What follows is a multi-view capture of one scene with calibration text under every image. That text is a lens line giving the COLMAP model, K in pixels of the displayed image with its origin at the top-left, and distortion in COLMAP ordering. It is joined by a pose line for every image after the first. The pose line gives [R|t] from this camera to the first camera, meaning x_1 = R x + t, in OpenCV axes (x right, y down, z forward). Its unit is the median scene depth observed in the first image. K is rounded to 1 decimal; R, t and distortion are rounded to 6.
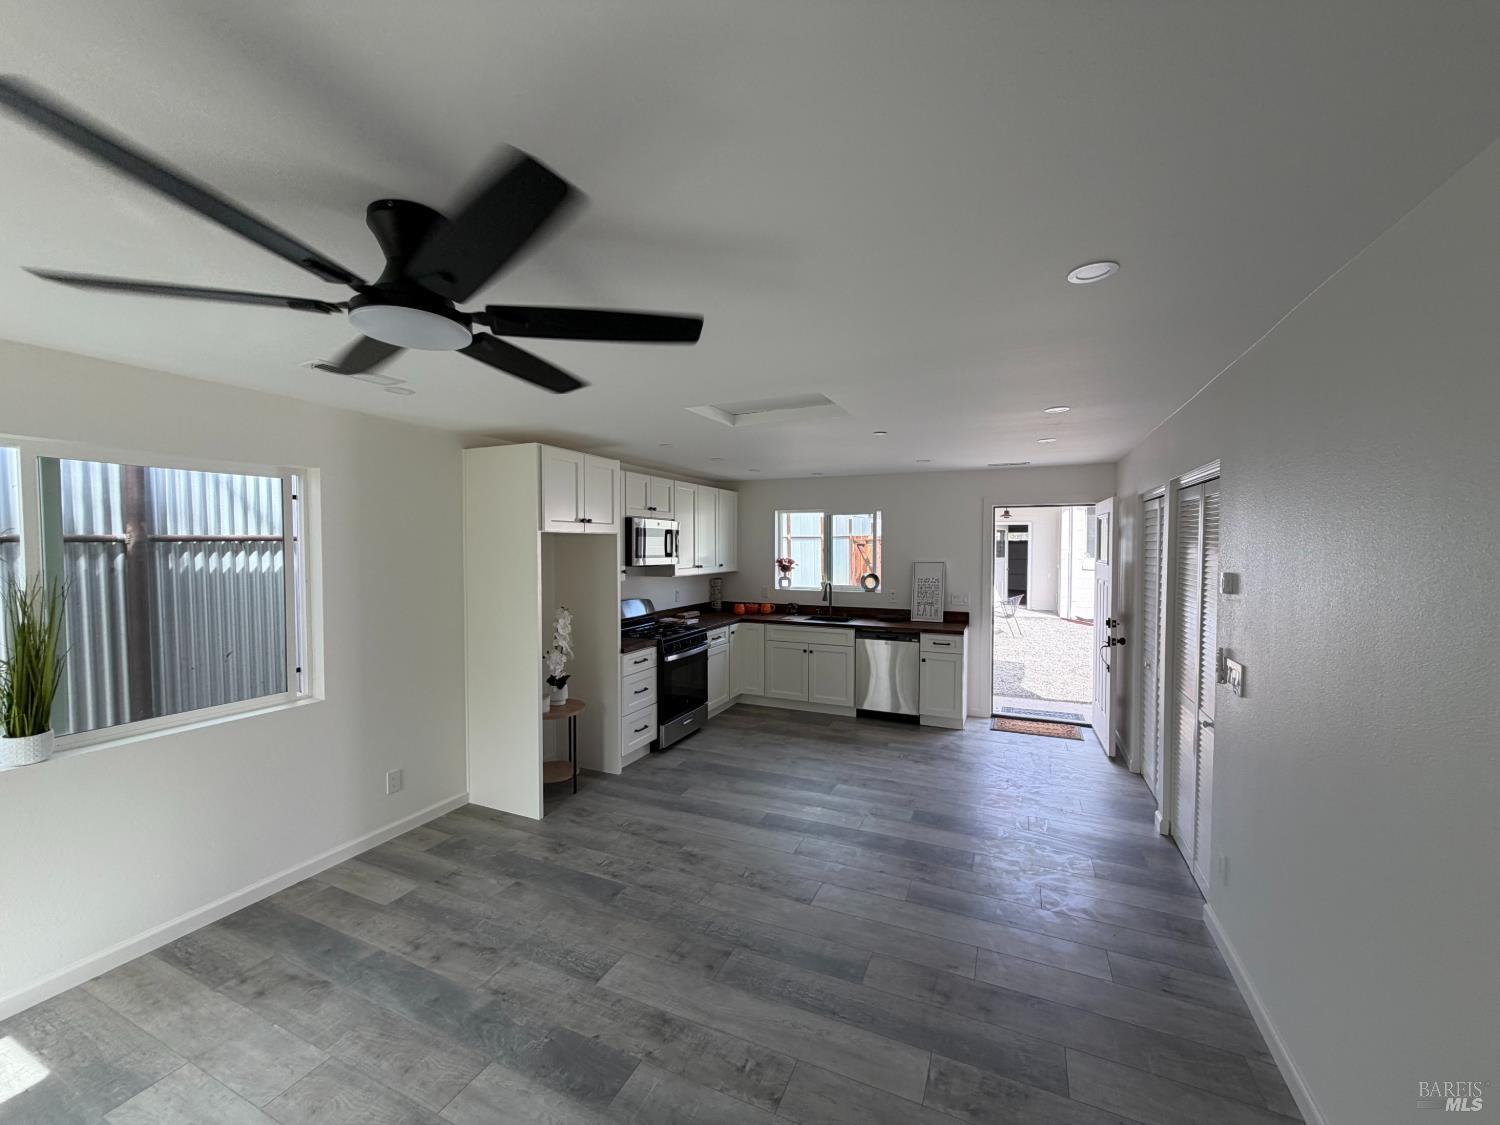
lens RADIAL K [[592.8, 0, 745.1], [0, 592.8, 564.4], [0, 0, 1]] dist [-0.001319, 0.000199]
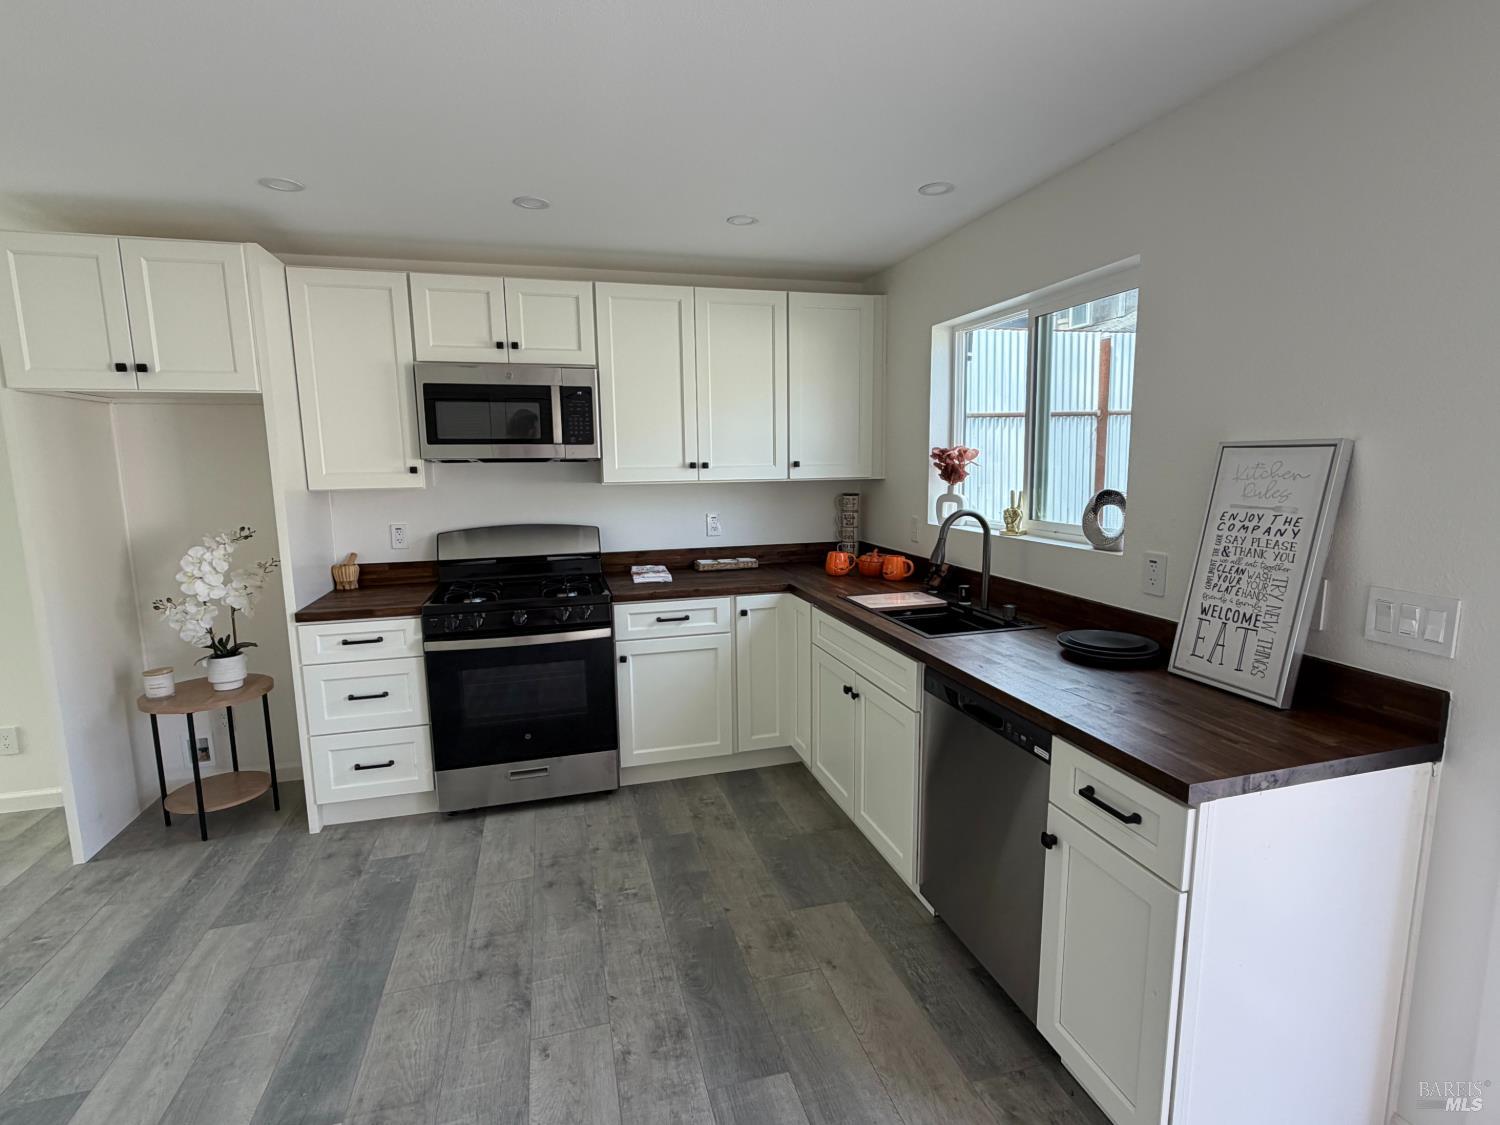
lens RADIAL K [[733.7, 0, 746.4], [0, 733.7, 558.7], [0, 0, 1]] dist [0.005117, -0.000052]
pose [[0.643916, 0.099766, -0.758563, 0.481631], [-0.011254, 0.992590, 0.120991, 0.008205], [0.765013, -0.069371, 0.640268, 0.777672]]
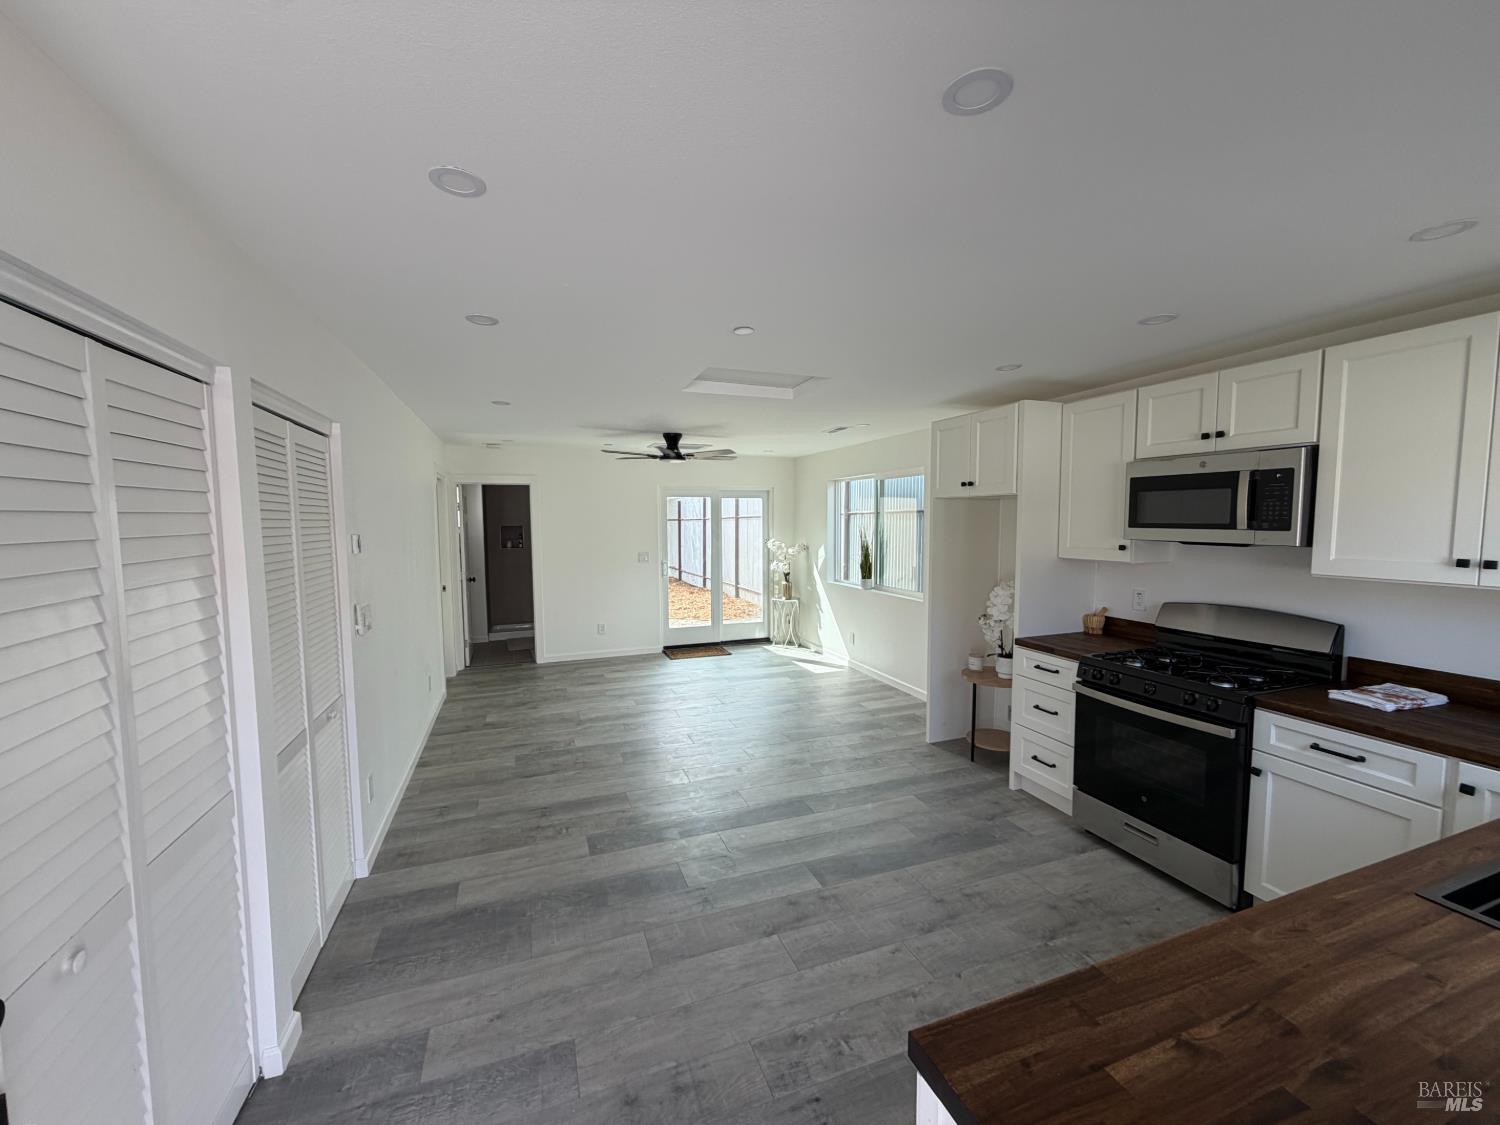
lens RADIAL K [[592.8, 0, 744.0], [0, 592.8, 560.1], [0, 0, 1]] dist [-0.001319, 0.000199]
pose [[-0.709239, 0.056894, -0.702669, 0.534022], [-0.011048, 0.995719, 0.091773, -0.028589], [0.704882, 0.072852, -0.705574, 1.136192]]
